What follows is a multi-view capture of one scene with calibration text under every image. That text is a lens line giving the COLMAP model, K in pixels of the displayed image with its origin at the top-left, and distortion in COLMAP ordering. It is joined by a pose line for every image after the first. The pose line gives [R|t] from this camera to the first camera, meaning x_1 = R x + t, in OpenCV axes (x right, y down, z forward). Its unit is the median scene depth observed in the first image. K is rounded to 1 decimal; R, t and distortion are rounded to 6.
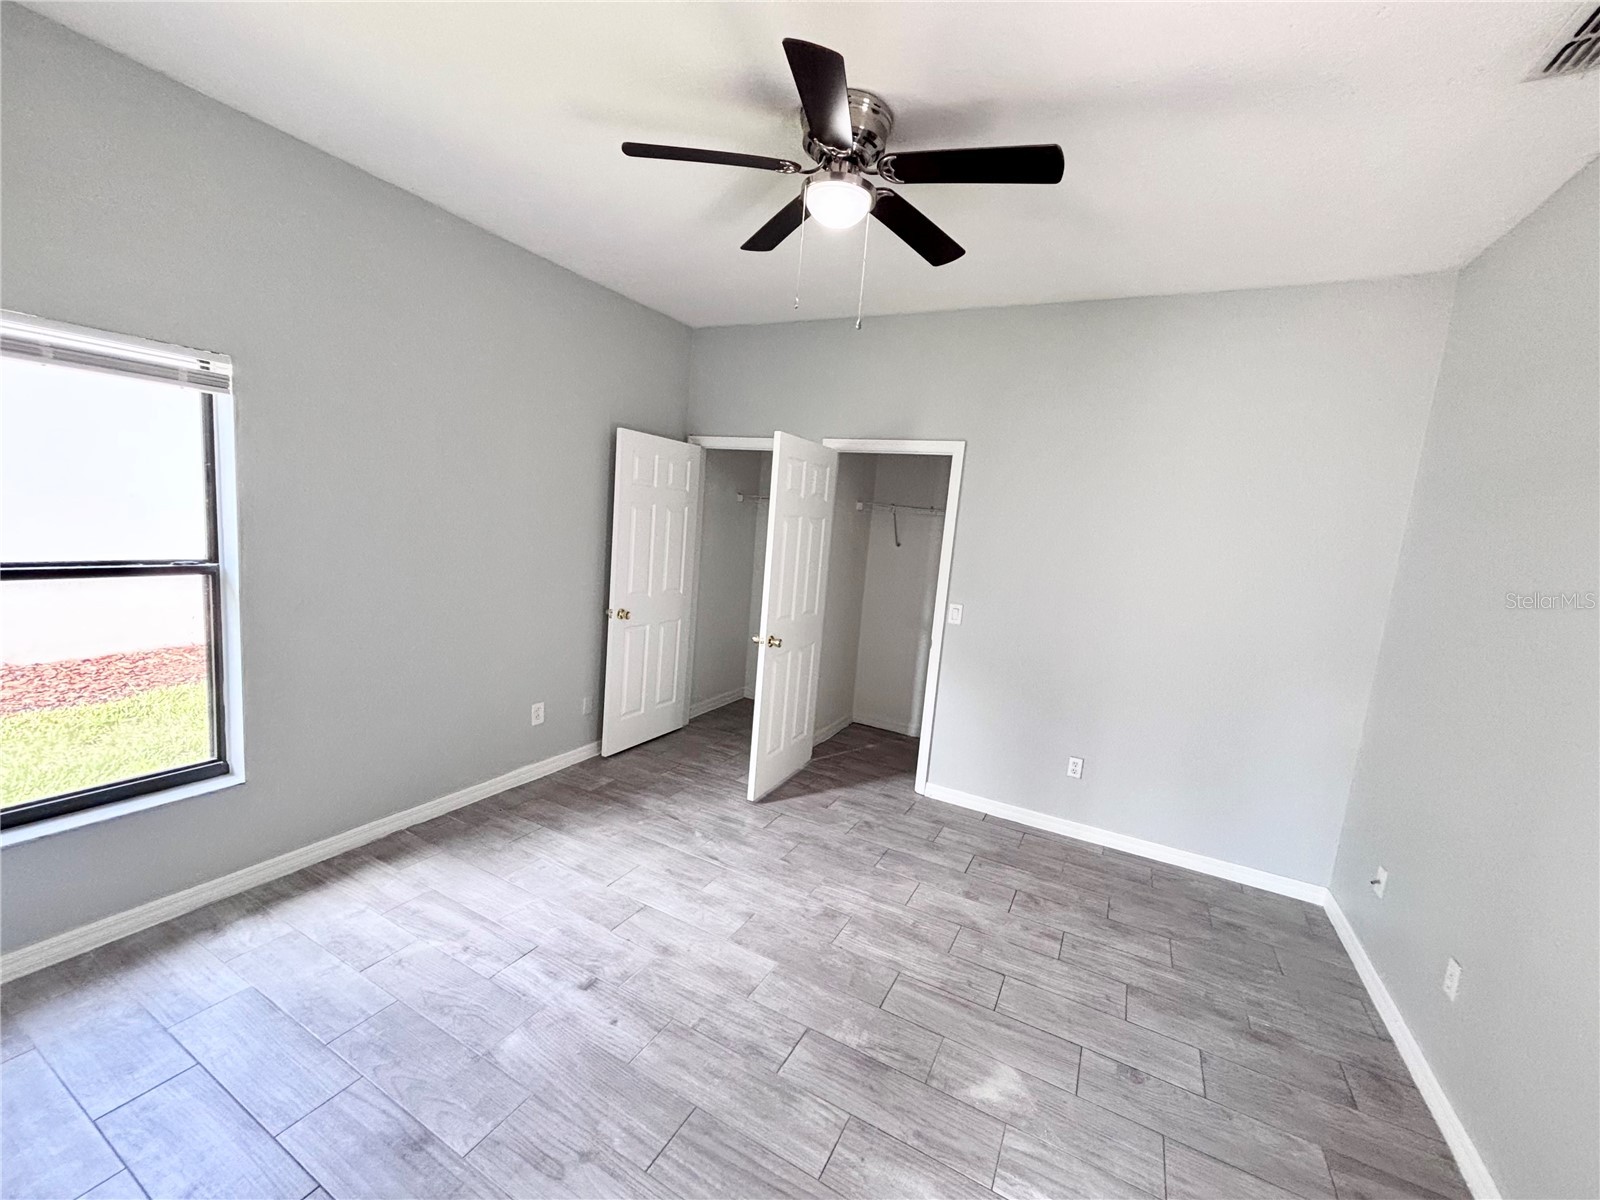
lens RADIAL K [[642.7, 0, 797.6], [0, 642.7, 599.4], [0, 0, 1]] dist [0.001230, 0.000239]
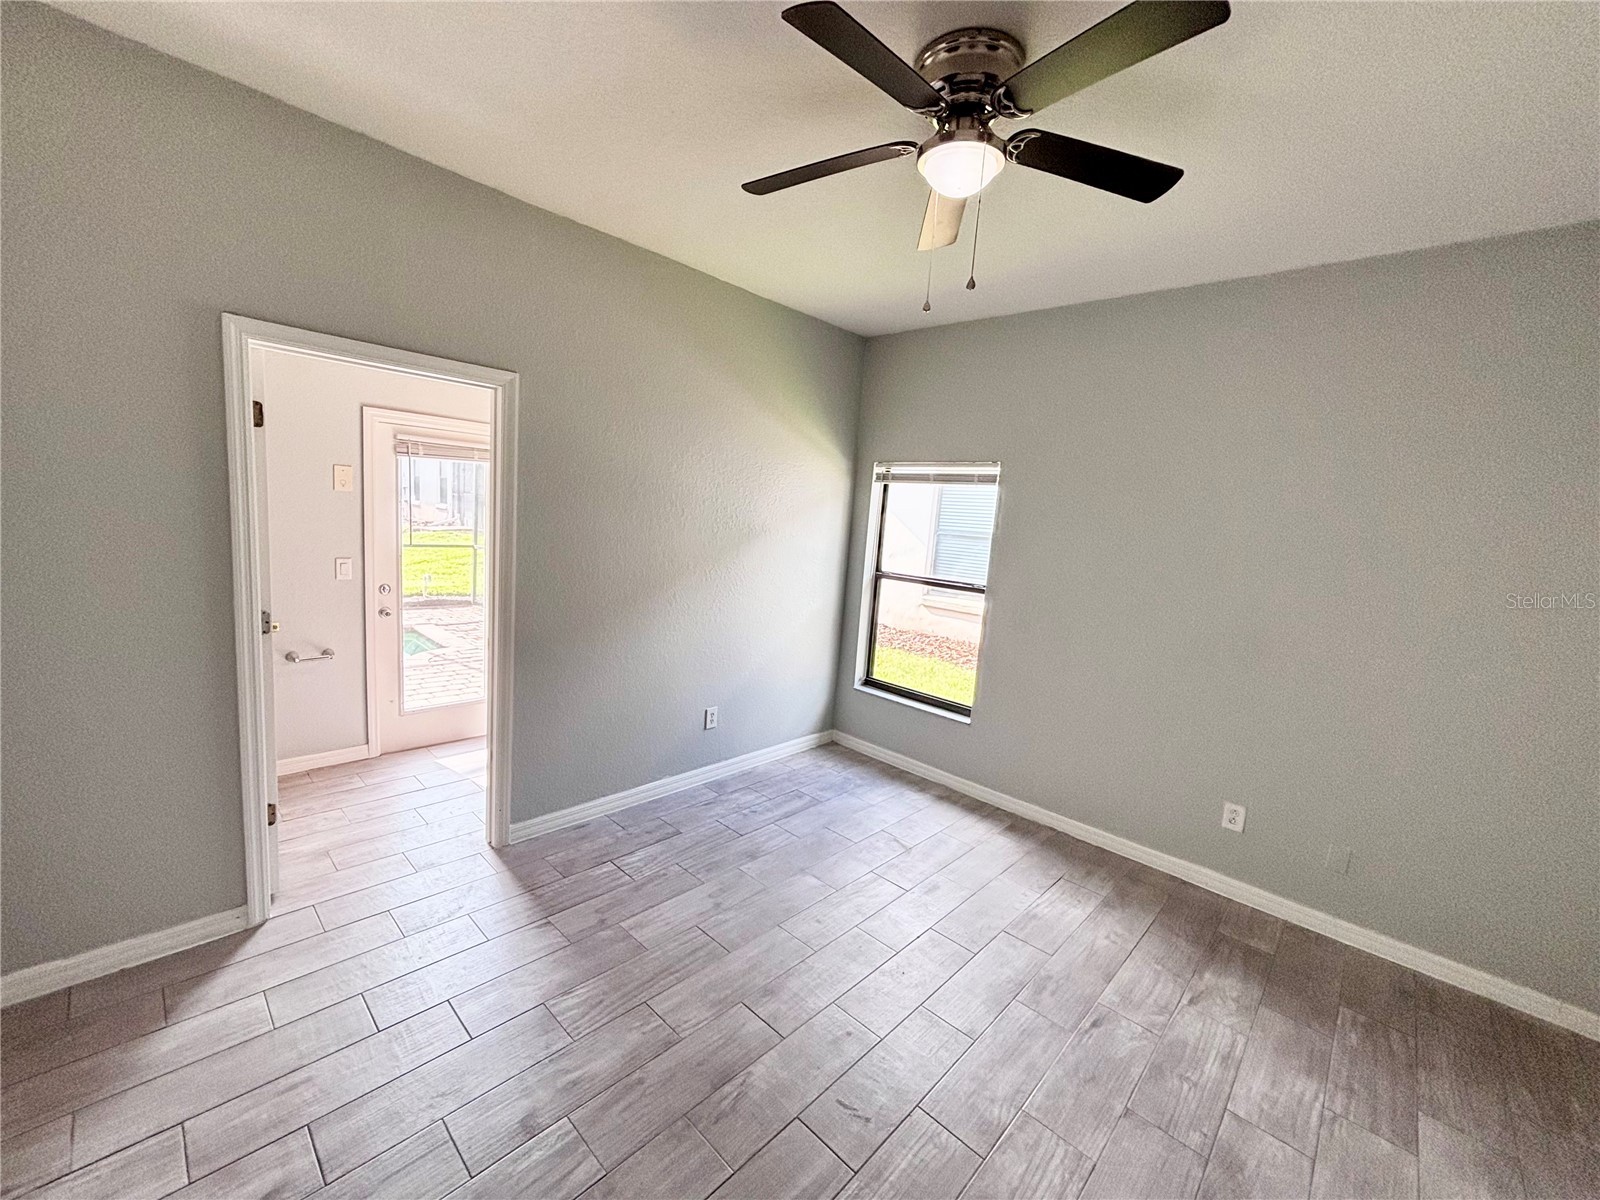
lens RADIAL K [[642.7, 0, 797.6], [0, 642.7, 599.4], [0, 0, 1]] dist [0.001230, 0.000239]
pose [[-0.252263, 0.029454, -0.967210, 0.899767], [-0.219968, 0.971624, 0.086959, -0.070658], [0.942326, 0.234692, -0.238625, 1.049611]]
